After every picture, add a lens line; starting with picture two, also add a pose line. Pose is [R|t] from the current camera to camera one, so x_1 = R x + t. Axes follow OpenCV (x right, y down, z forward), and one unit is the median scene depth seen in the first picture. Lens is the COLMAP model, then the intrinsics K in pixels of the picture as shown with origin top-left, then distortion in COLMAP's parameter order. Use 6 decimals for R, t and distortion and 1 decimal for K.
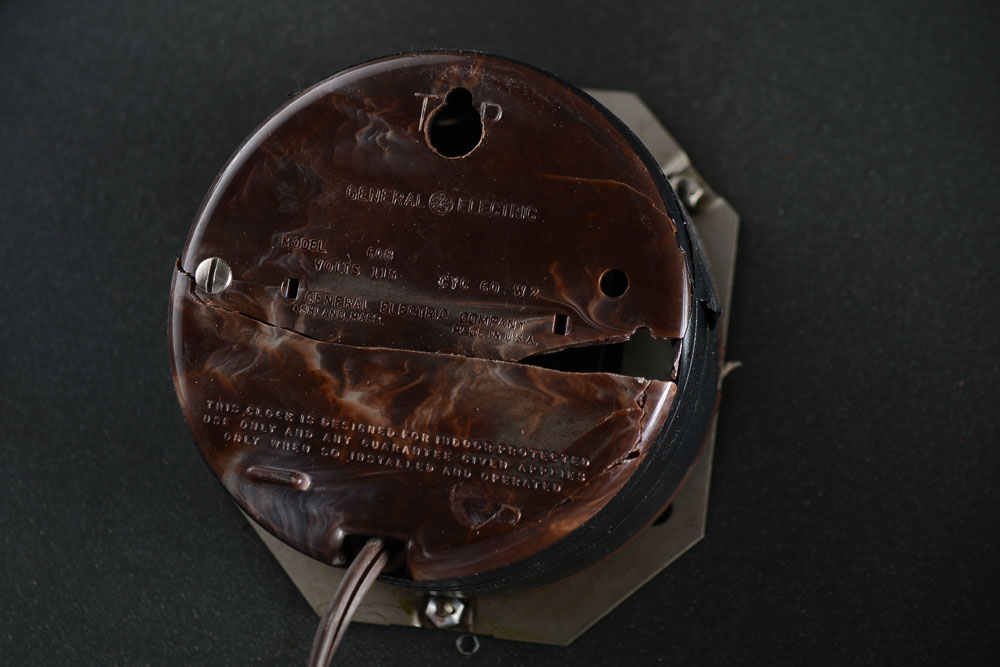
lens RADIAL K [[2282.8, 0, 500.0], [0, 2282.8, 333.5], [0, 0, 1]] dist [0.226989, 0.380765]
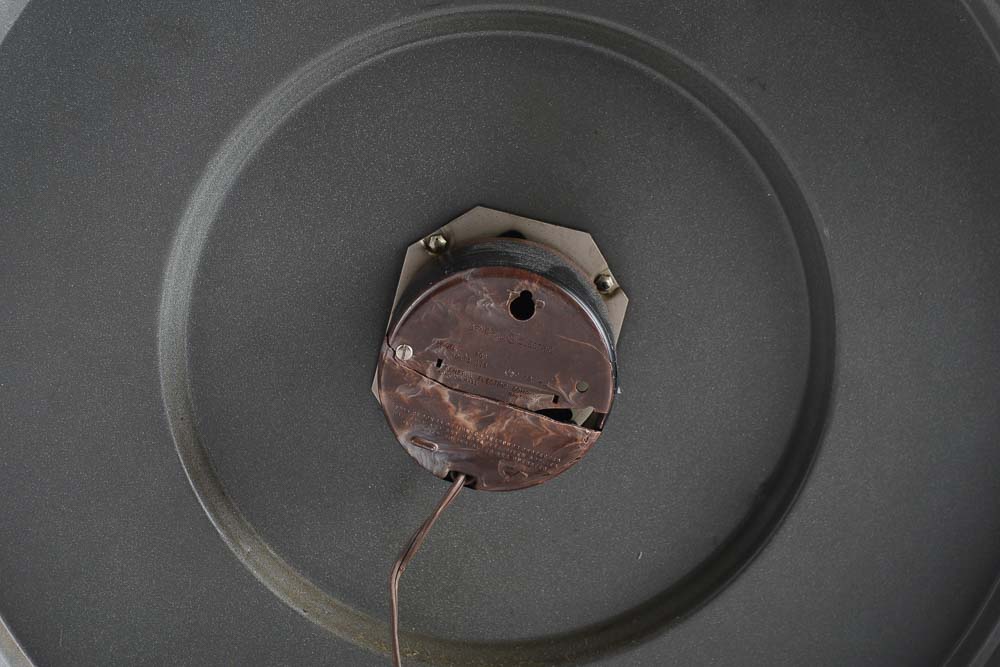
lens RADIAL K [[2282.8, 0, 500.0], [0, 2282.8, 333.5], [0, 0, 1]] dist [0.226989, 0.380765]
pose [[0.976071, 0.084396, 0.200405, -0.492546], [-0.165293, 0.886786, 0.431612, -1.040716], [-0.141290, -0.454410, 0.879516, -0.982771]]
